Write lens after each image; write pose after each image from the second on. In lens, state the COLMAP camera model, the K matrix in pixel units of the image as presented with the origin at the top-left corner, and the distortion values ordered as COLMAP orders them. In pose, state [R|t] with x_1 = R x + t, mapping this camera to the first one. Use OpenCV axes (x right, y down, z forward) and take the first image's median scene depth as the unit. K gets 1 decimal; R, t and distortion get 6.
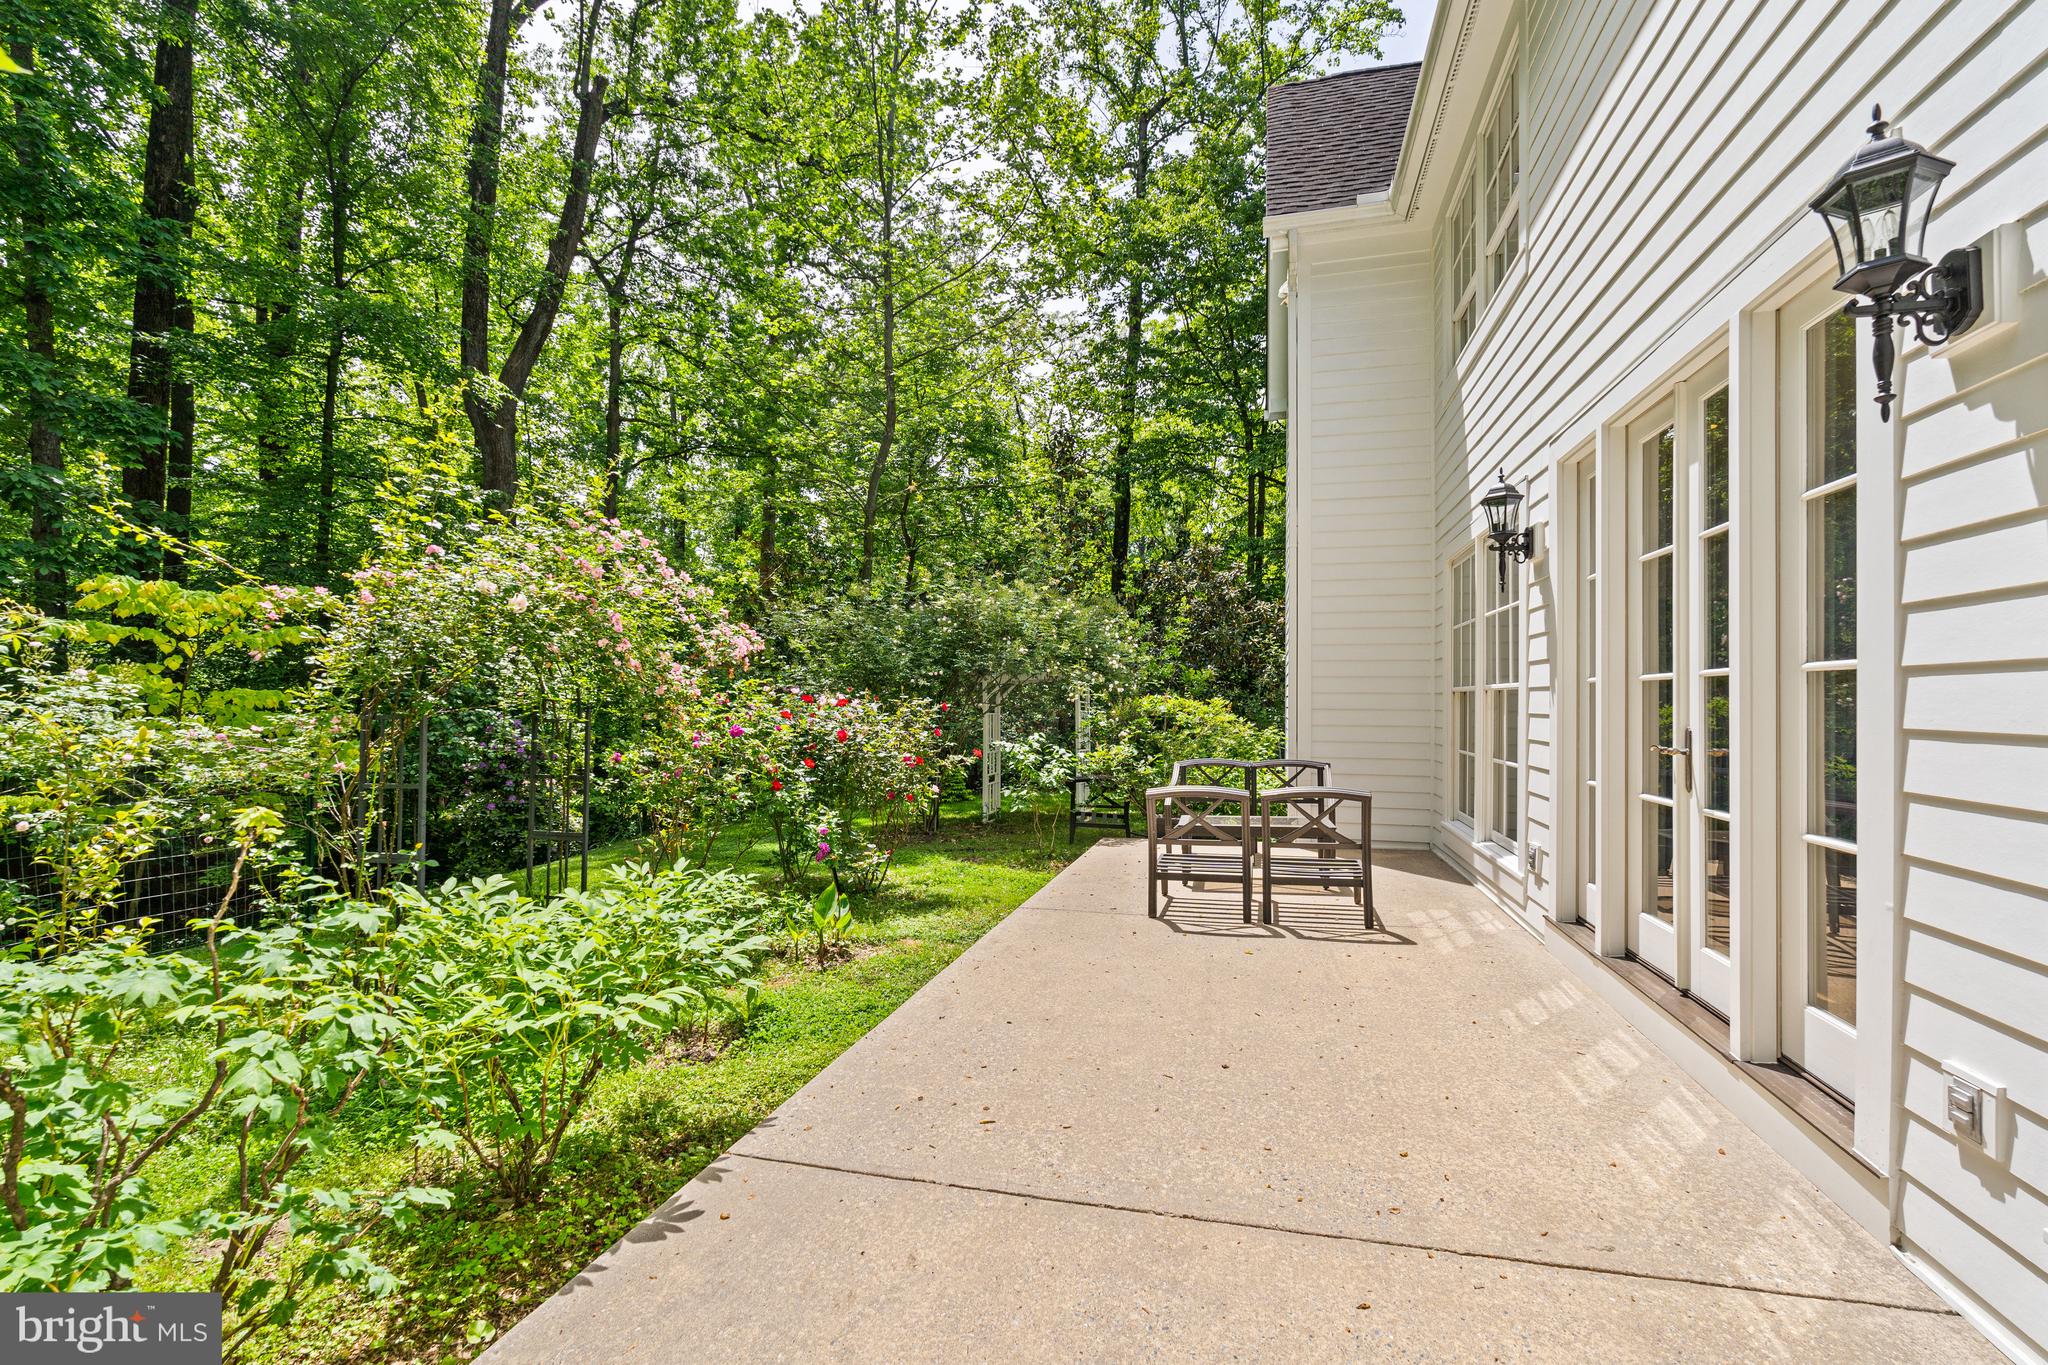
lens RADIAL K [[900.8, 0, 1026.9], [0, 900.8, 688.7], [0, 0, 1]] dist [-0.000150, -0.000341]
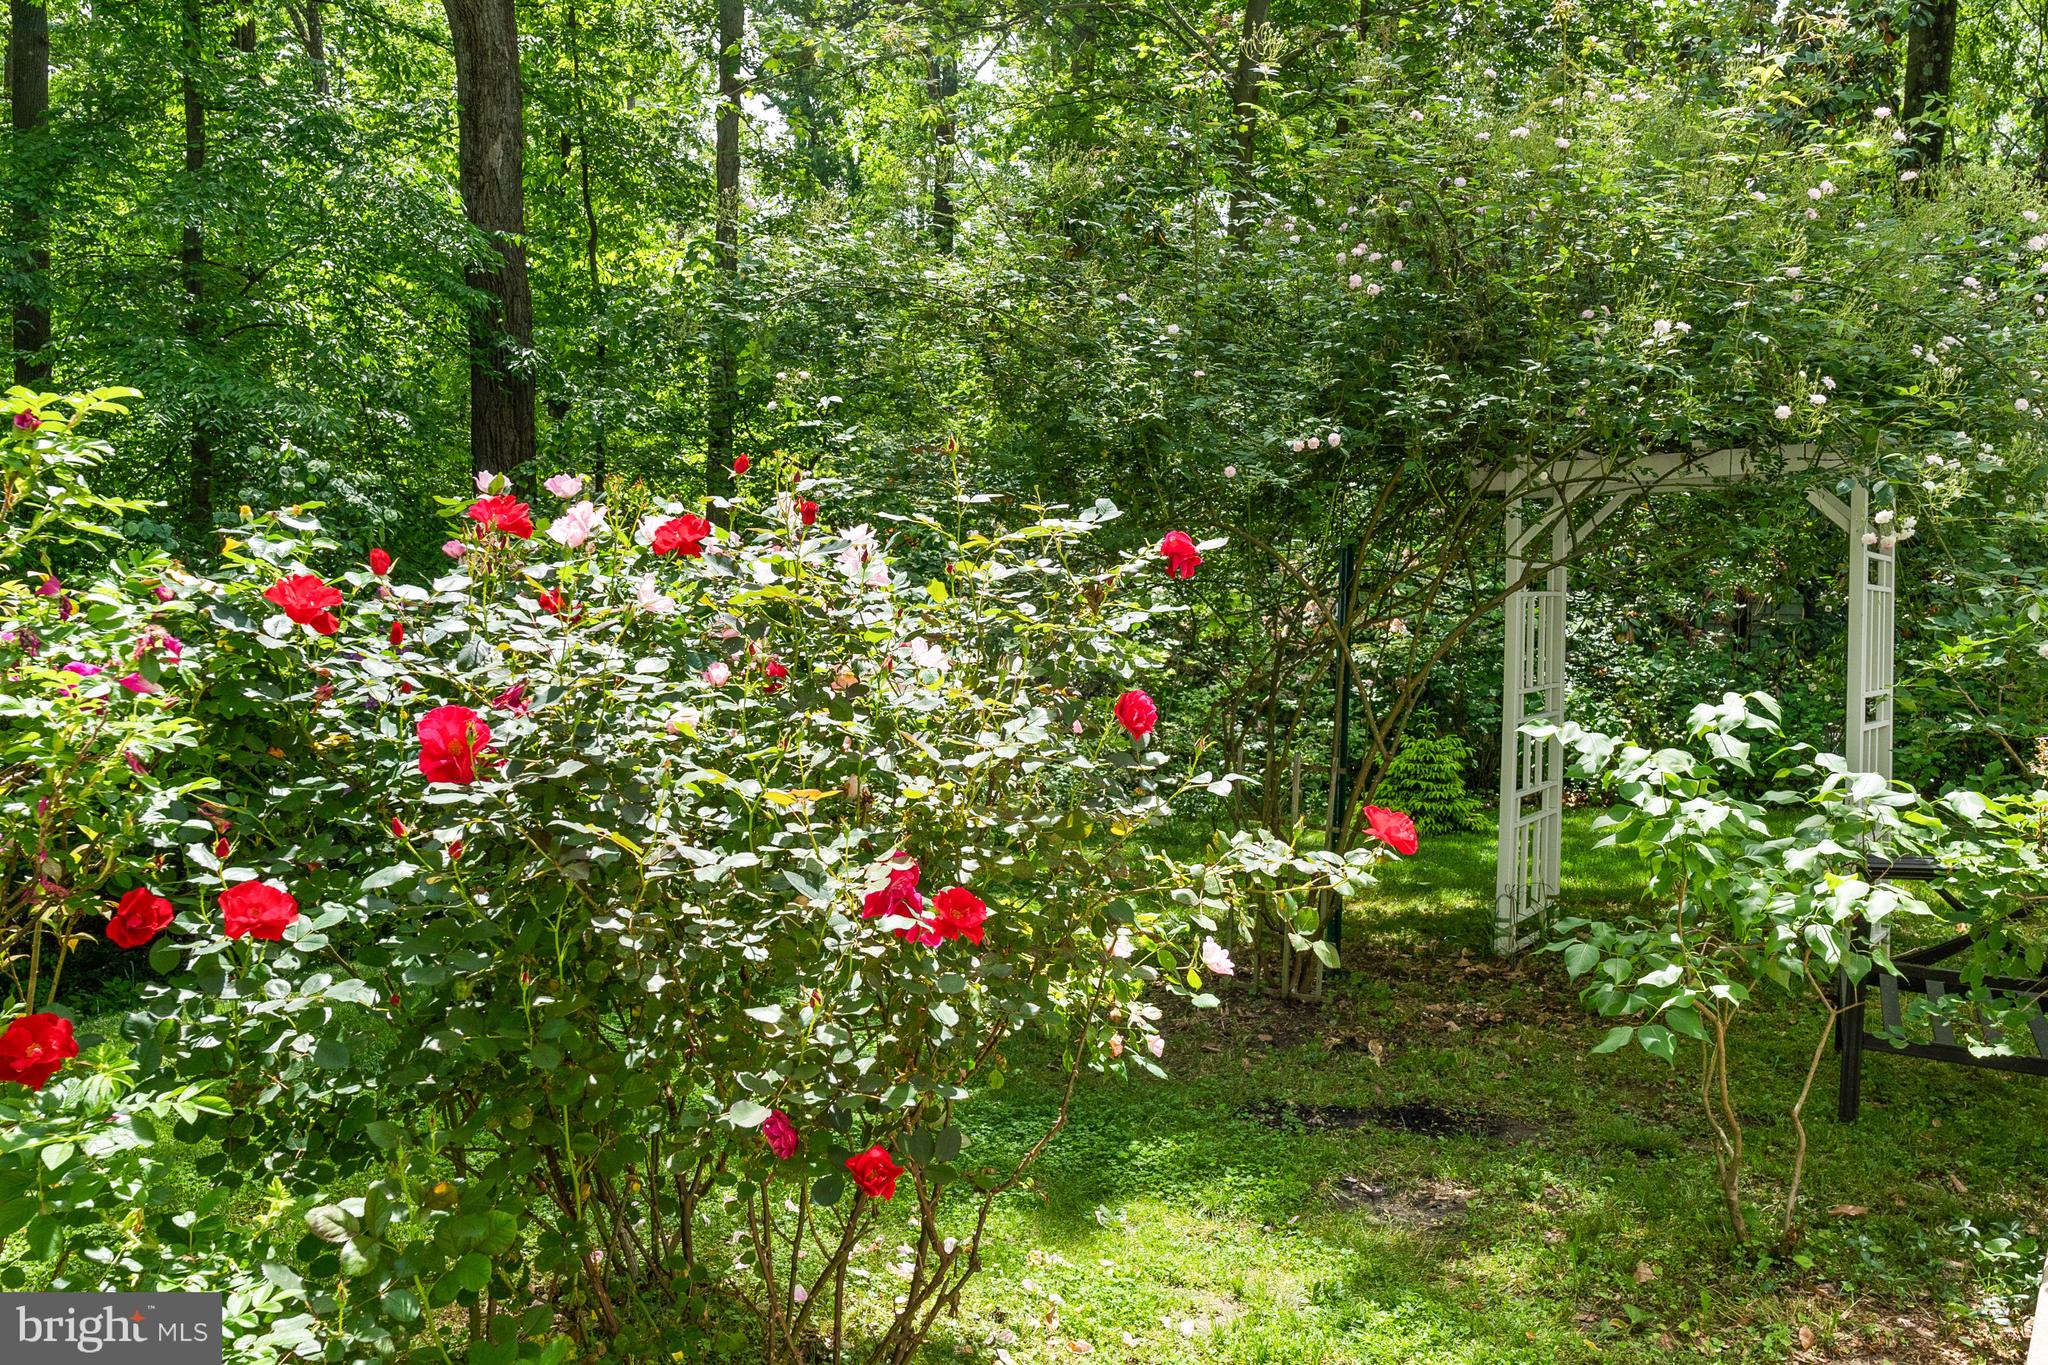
lens RADIAL K [[1647.1, 0, 1023.2], [0, 1647.1, 682.3], [0, 0, 1]] dist [0.003654, 0.000925]
pose [[0.939192, 0.022755, -0.342639, -0.010365], [0.007810, 0.996129, 0.087561, 0.007894], [0.343305, -0.084912, 0.935378, 0.423455]]
